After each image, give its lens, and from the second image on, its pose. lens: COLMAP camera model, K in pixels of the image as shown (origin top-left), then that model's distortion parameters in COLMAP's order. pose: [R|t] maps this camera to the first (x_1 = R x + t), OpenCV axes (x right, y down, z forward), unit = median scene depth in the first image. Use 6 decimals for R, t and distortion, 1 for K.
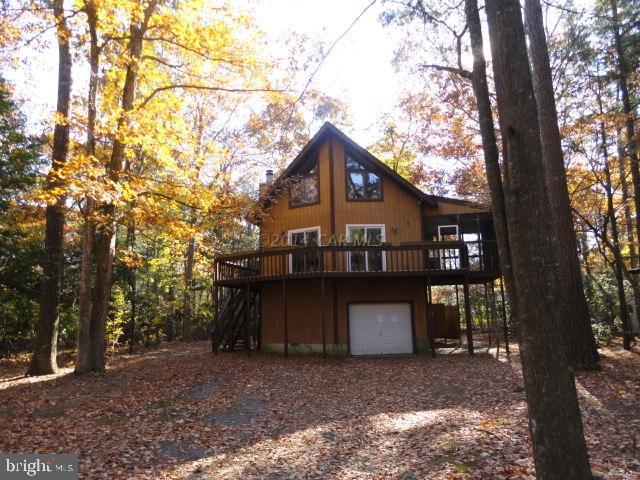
lens RADIAL K [[445.7, 0, 320.0], [0, 445.7, 240.0], [0, 0, 1]] dist [-0.081924, 0.000836]
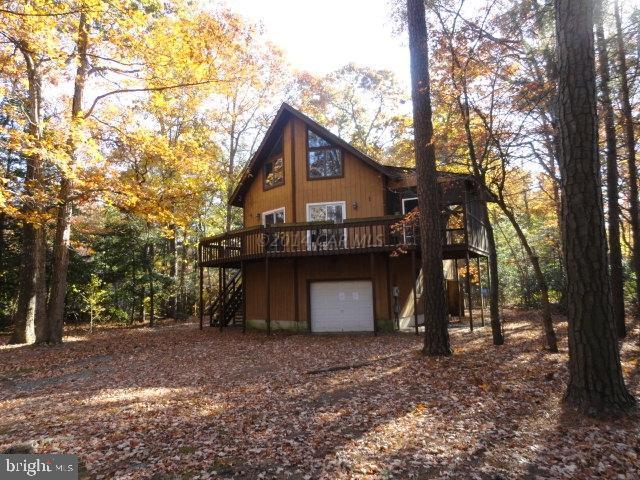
lens RADIAL K [[445.7, 0, 320.0], [0, 445.7, 240.0], [0, 0, 1]] dist [-0.081924, 0.000836]
pose [[0.965498, -0.038772, -0.257509, 0.344686], [0.053176, 0.997372, 0.049204, -0.000673], [0.254924, -0.061199, 0.965022, 0.030244]]
